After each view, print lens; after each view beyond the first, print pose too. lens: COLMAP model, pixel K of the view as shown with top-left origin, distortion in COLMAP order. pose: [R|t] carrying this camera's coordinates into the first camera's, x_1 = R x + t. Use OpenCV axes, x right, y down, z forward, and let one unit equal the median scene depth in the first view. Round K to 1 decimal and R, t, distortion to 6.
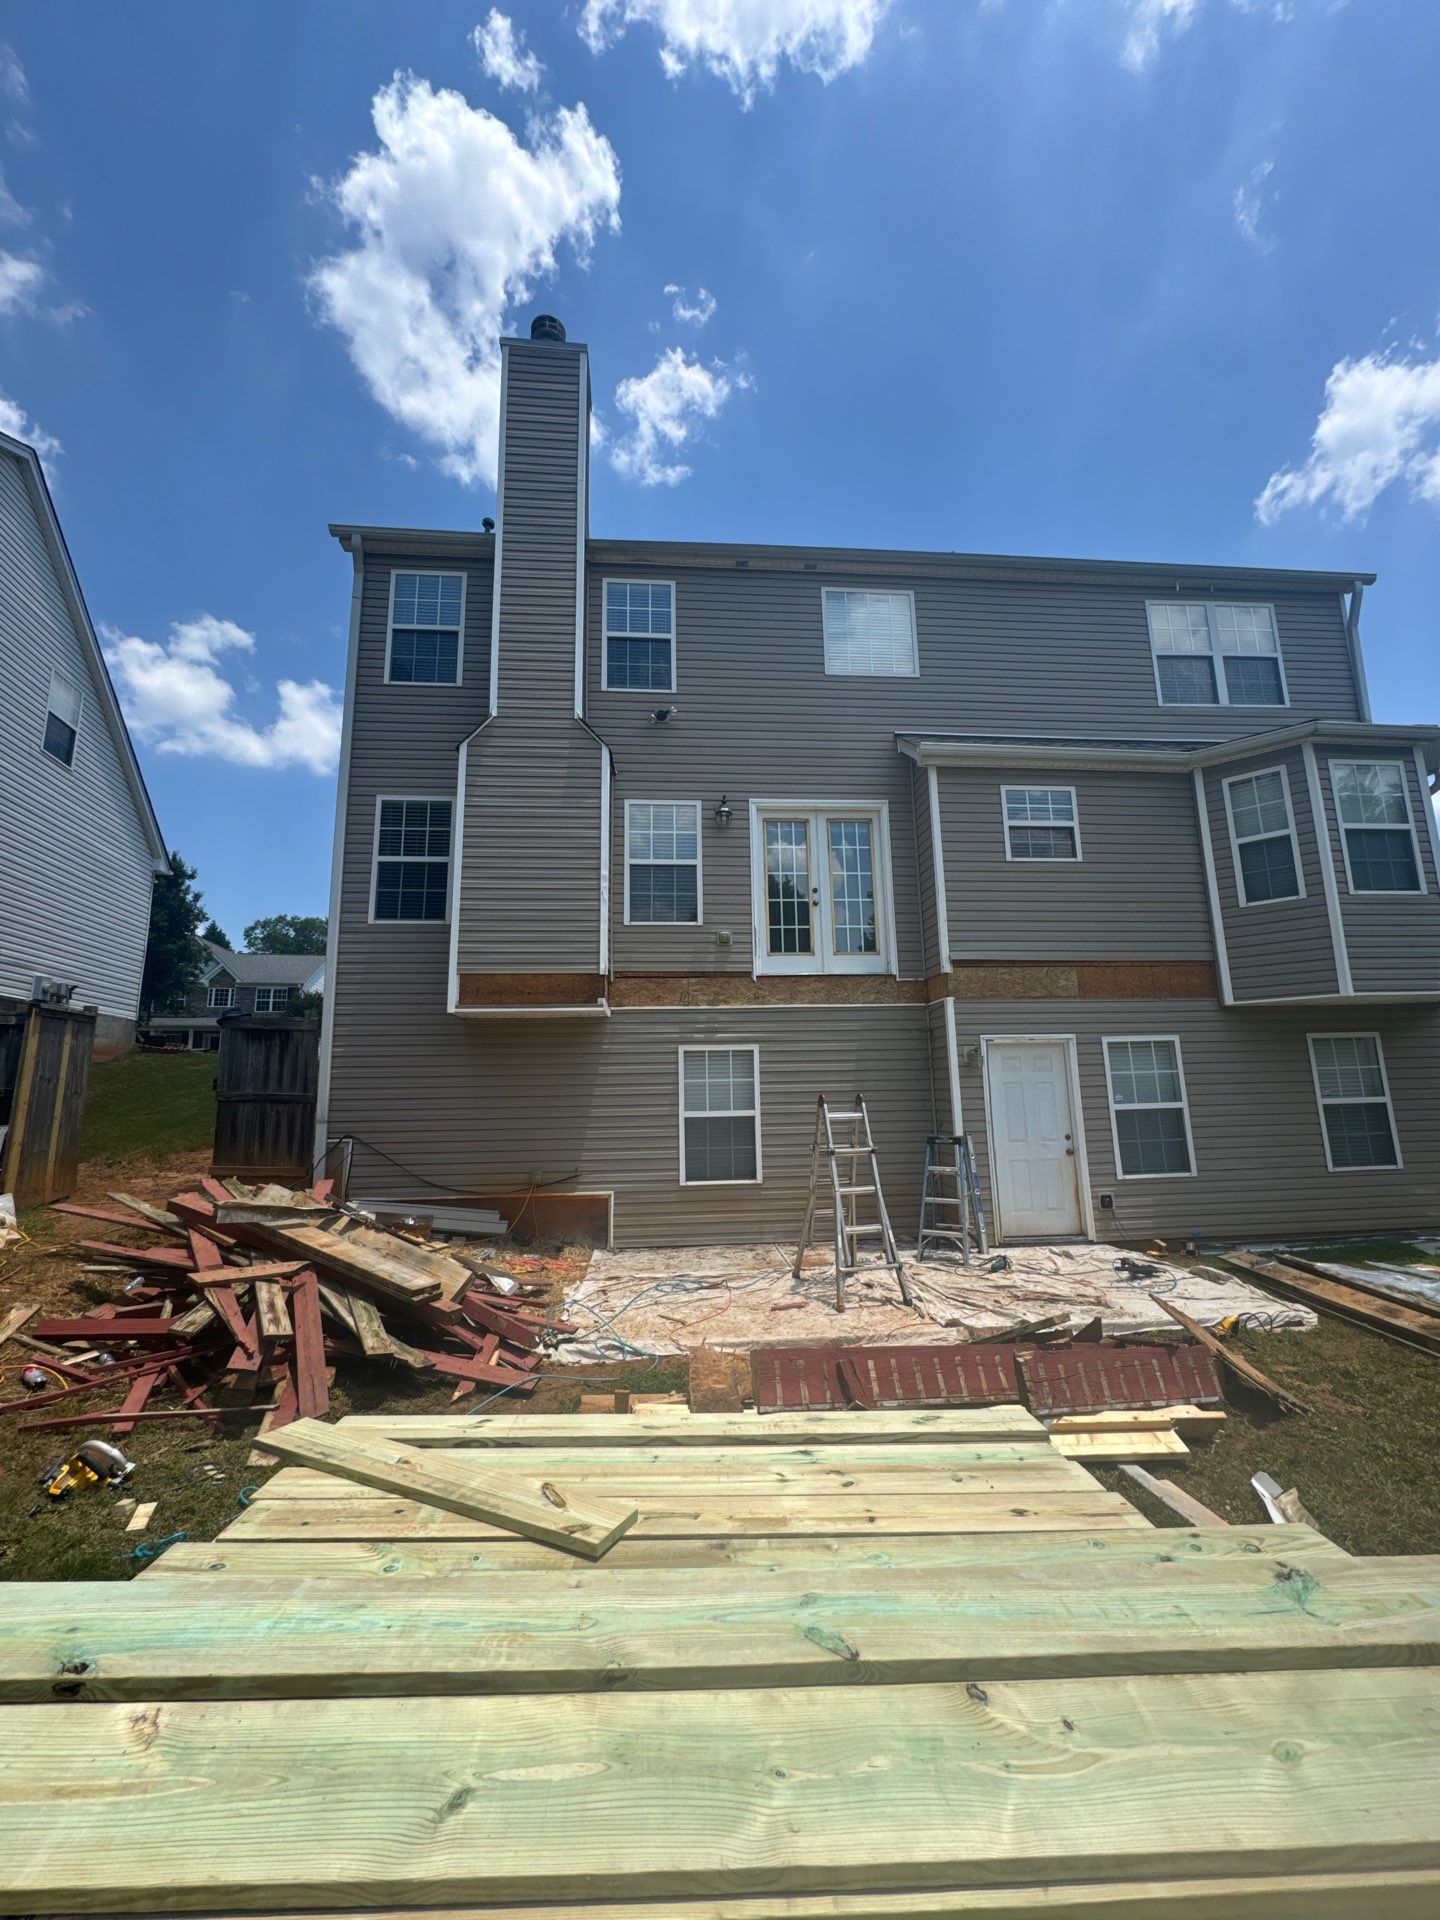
lens RADIAL K [[765.0, 0, 718.6], [0, 765.0, 958.9], [0, 0, 1]] dist [-0.001535, -0.000055]
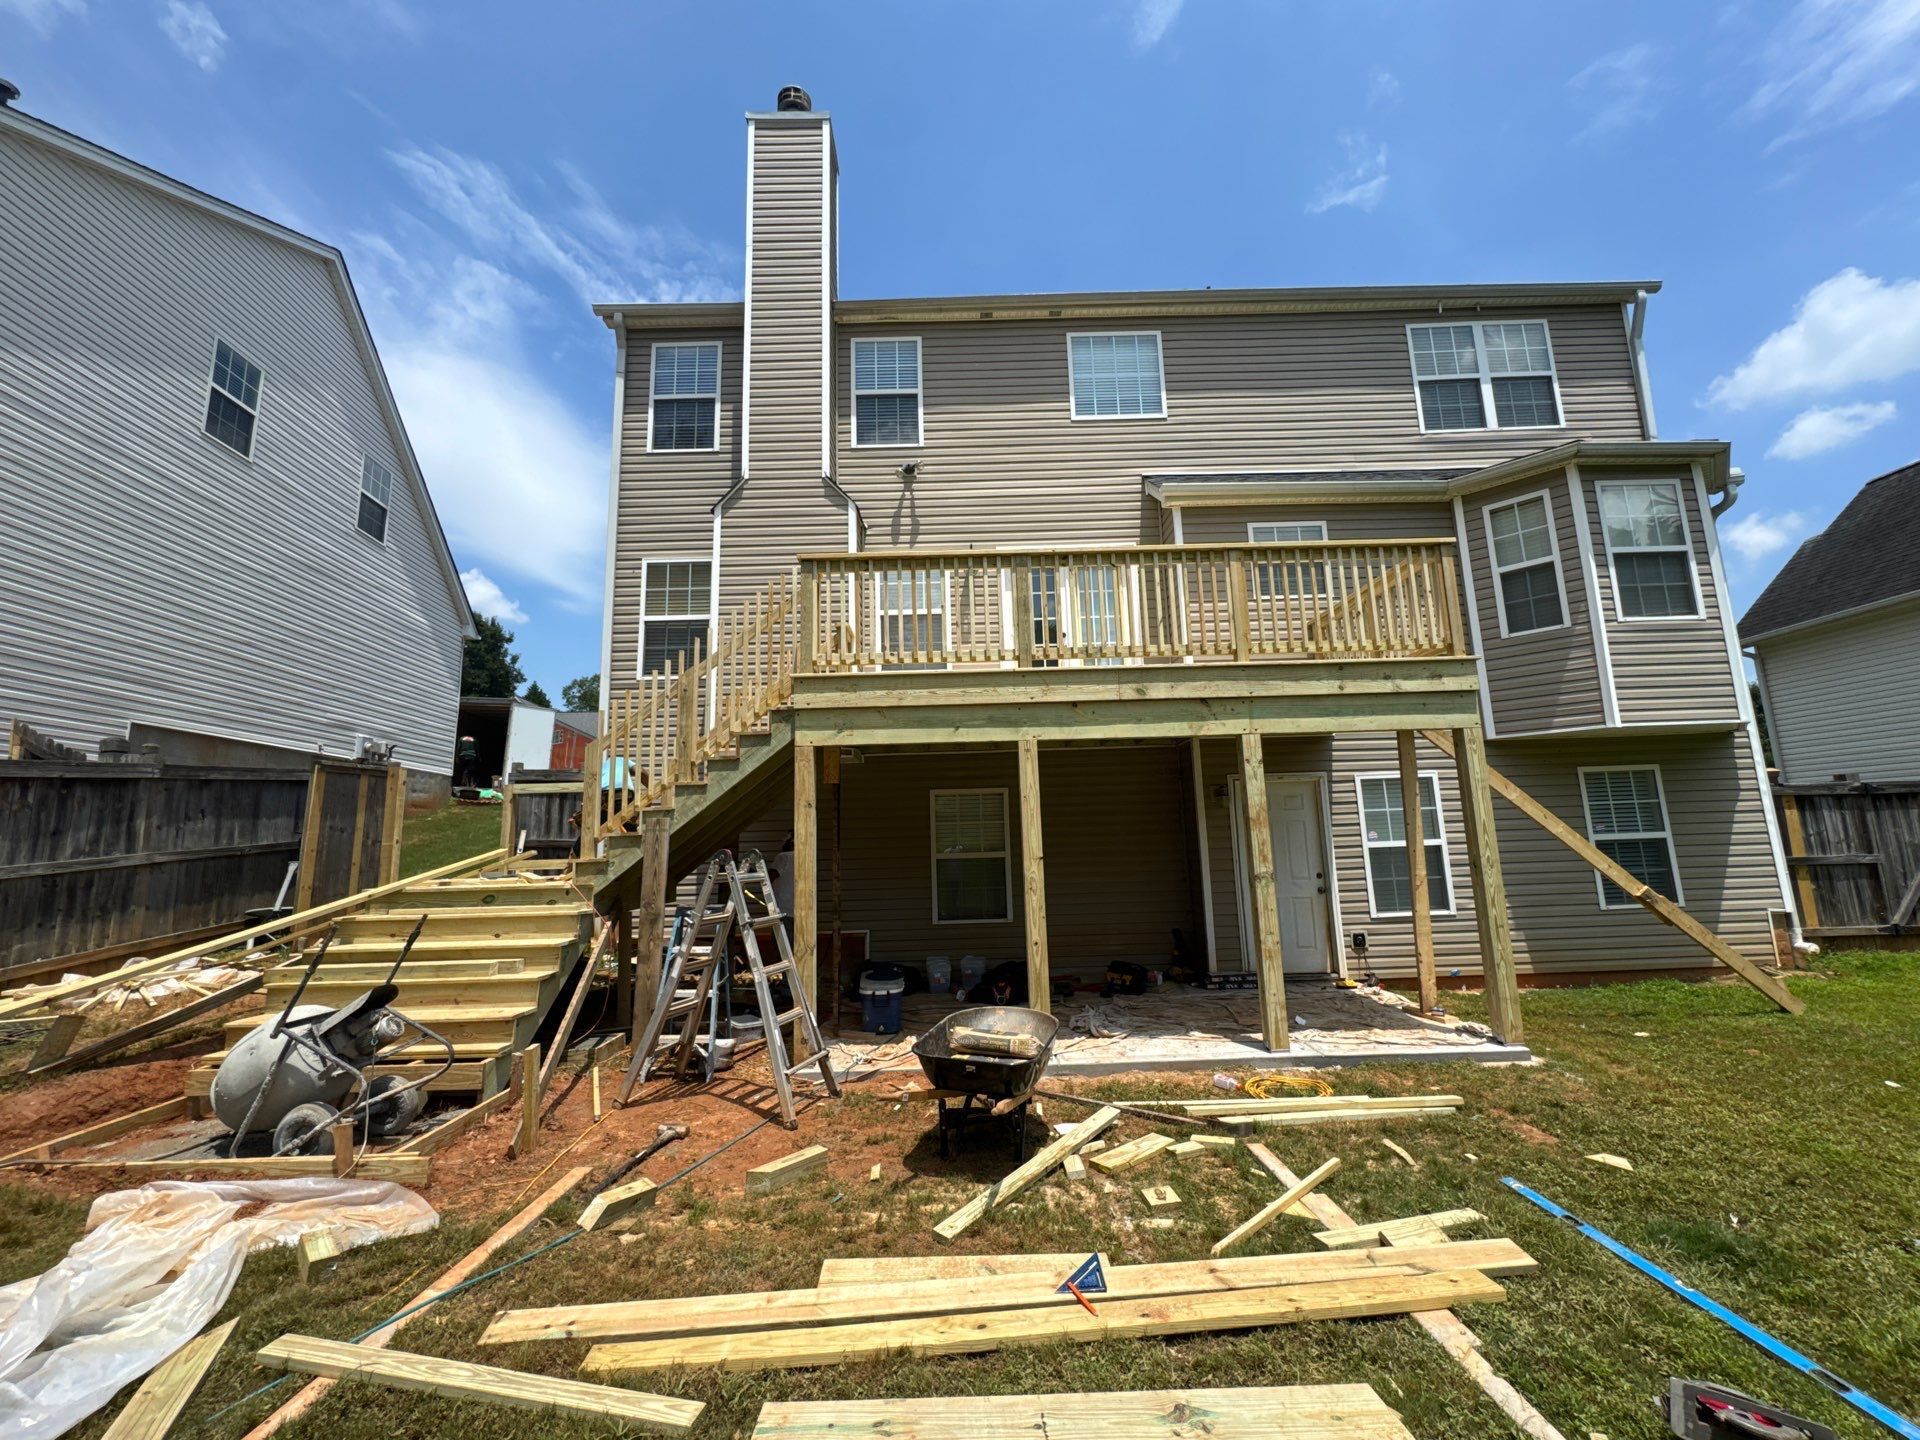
lens RADIAL K [[765.0, 0, 958.6], [0, 765.0, 718.9], [0, 0, 1]] dist [-0.001535, -0.000055]
pose [[0.996284, -0.023159, -0.082959, 0.071597], [0.024464, 0.999592, 0.014742, 0.003271], [0.082584, -0.016717, 0.996444, -0.024467]]
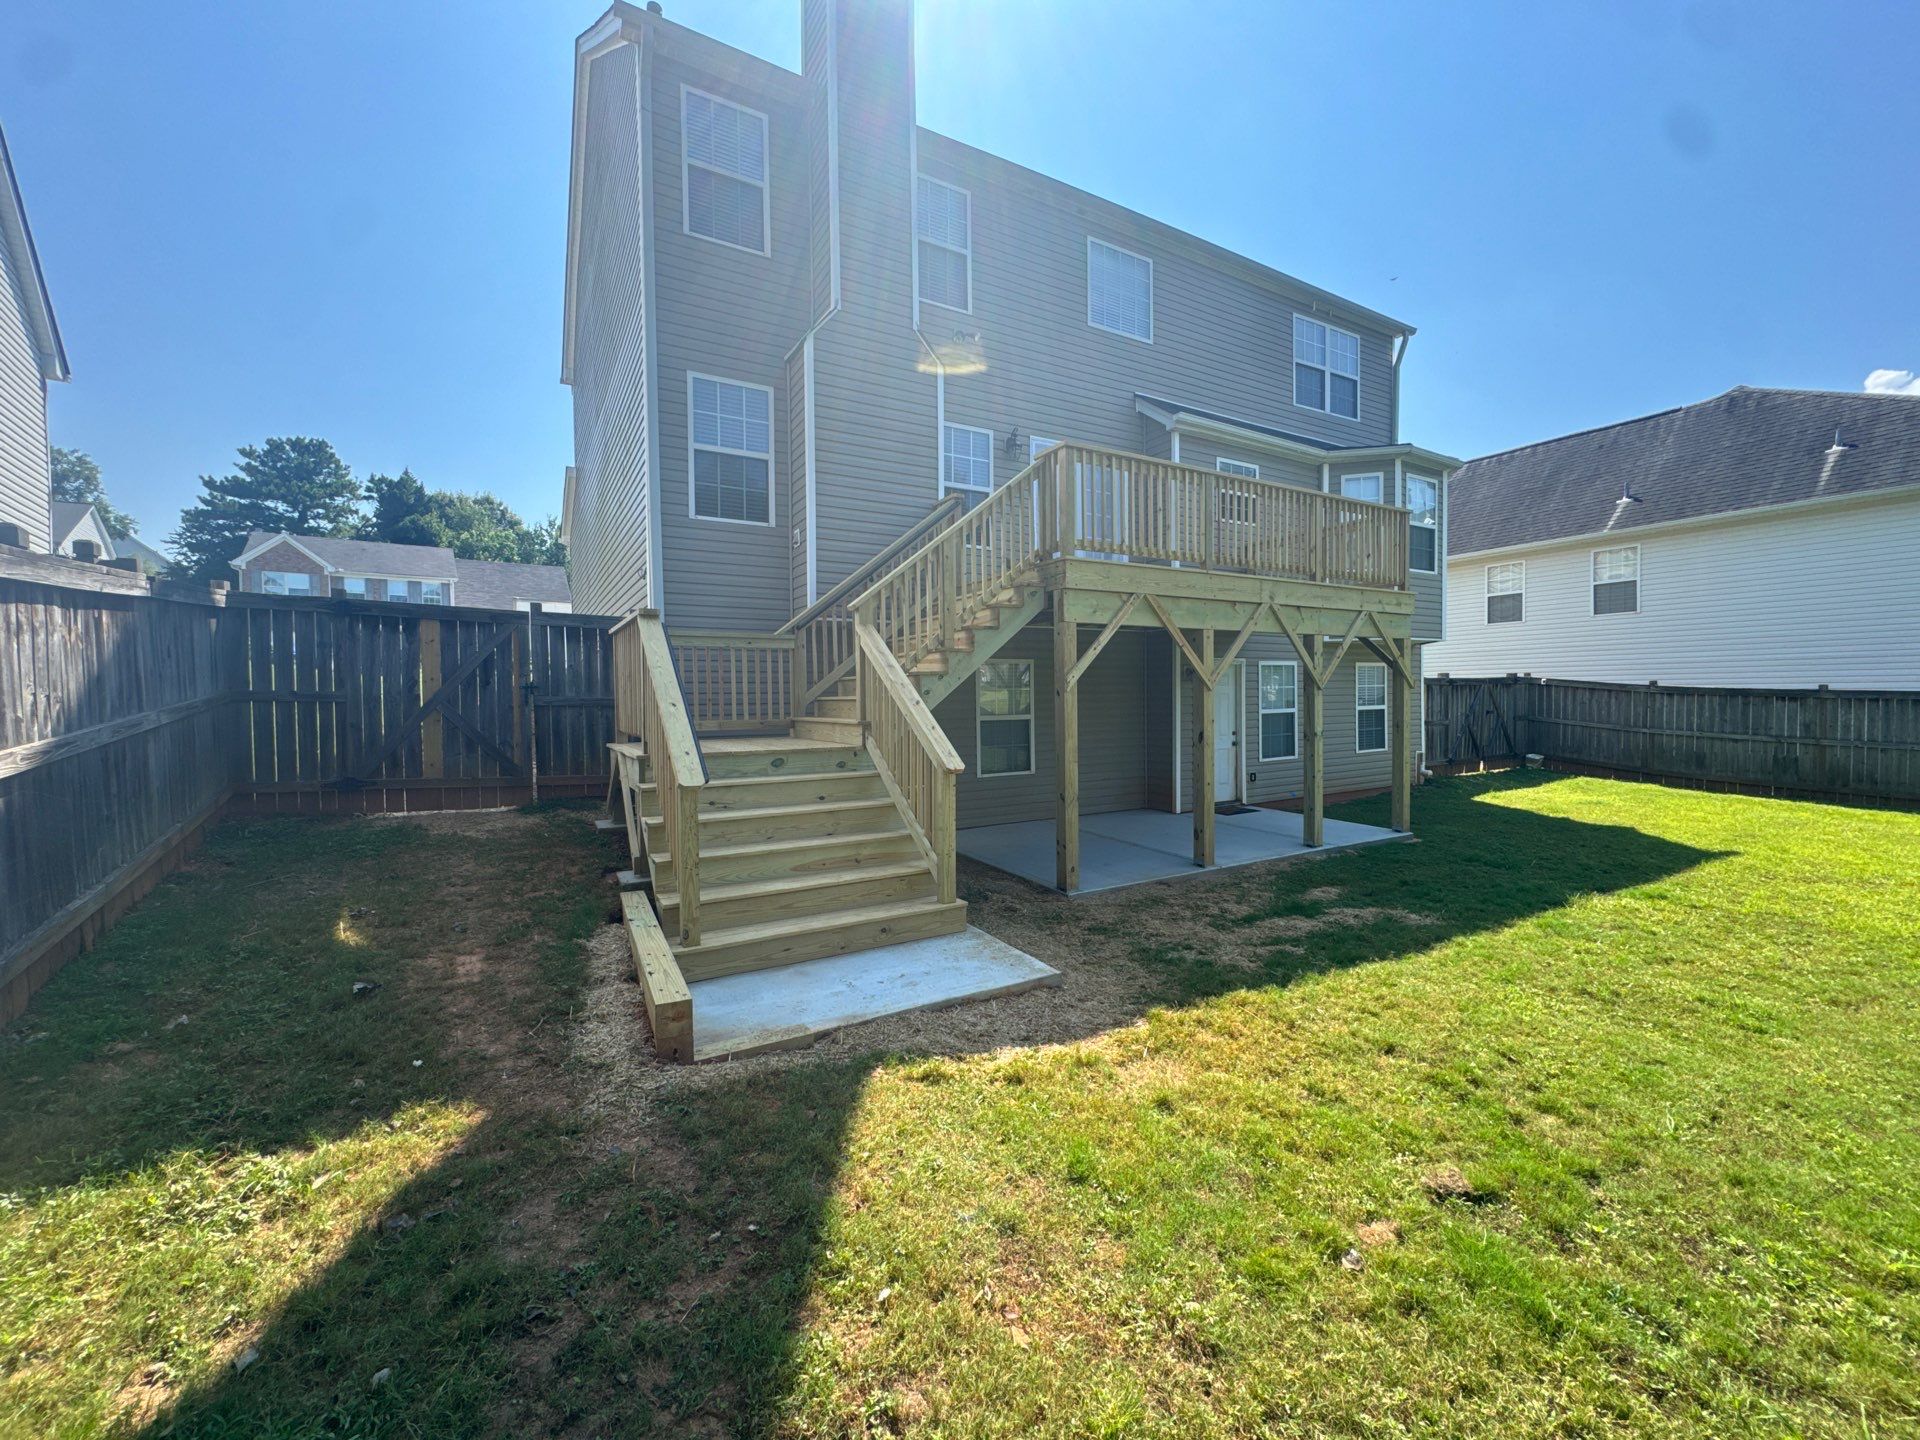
lens RADIAL K [[765.0, 0, 958.6], [0, 765.0, 718.9], [0, 0, 1]] dist [-0.001535, -0.000055]
pose [[0.904478, -0.004674, 0.426494, -0.544662], [-0.079098, 0.980757, 0.178493, 0.001477], [-0.419121, -0.195178, 0.886703, -0.007147]]
